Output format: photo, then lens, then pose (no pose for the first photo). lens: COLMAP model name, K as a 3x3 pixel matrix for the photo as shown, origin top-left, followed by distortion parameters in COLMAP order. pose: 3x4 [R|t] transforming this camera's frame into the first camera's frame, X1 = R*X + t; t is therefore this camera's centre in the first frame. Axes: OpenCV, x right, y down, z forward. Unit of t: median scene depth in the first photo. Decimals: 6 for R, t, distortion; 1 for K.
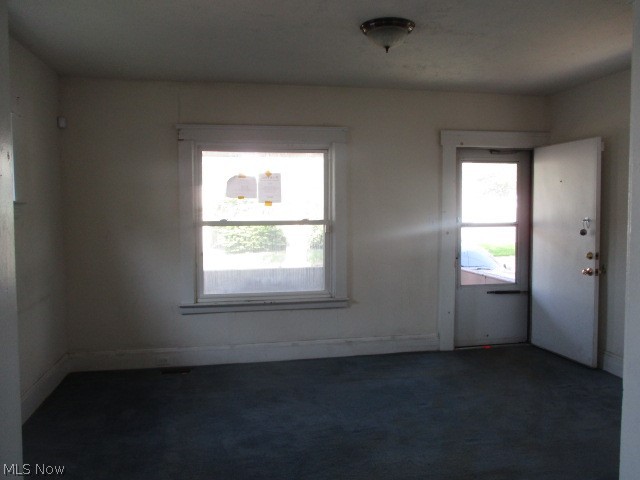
lens RADIAL K [[528.8, 0, 319.9], [0, 528.8, 239.4], [0, 0, 1]] dist [-0.031269, 0.013525]
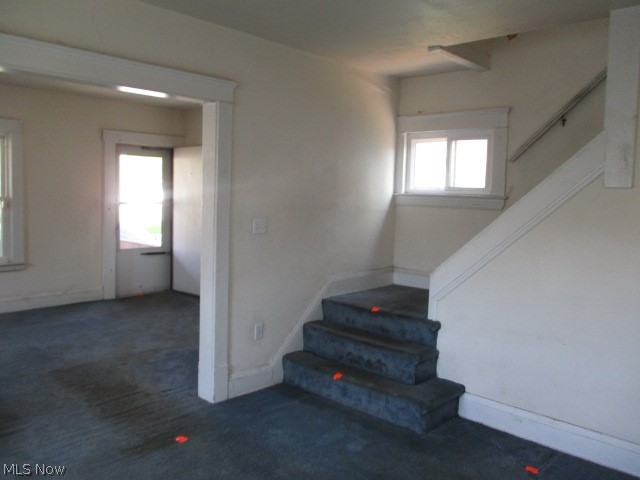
lens RADIAL K [[528.8, 0, 319.8], [0, 528.8, 237.7], [0, 0, 1]] dist [-0.031269, 0.013525]
pose [[0.808124, -0.021914, 0.588605, -0.102326], [-0.003912, 0.999086, 0.042567, 0.001205], [-0.589000, -0.036702, 0.807299, -0.350216]]
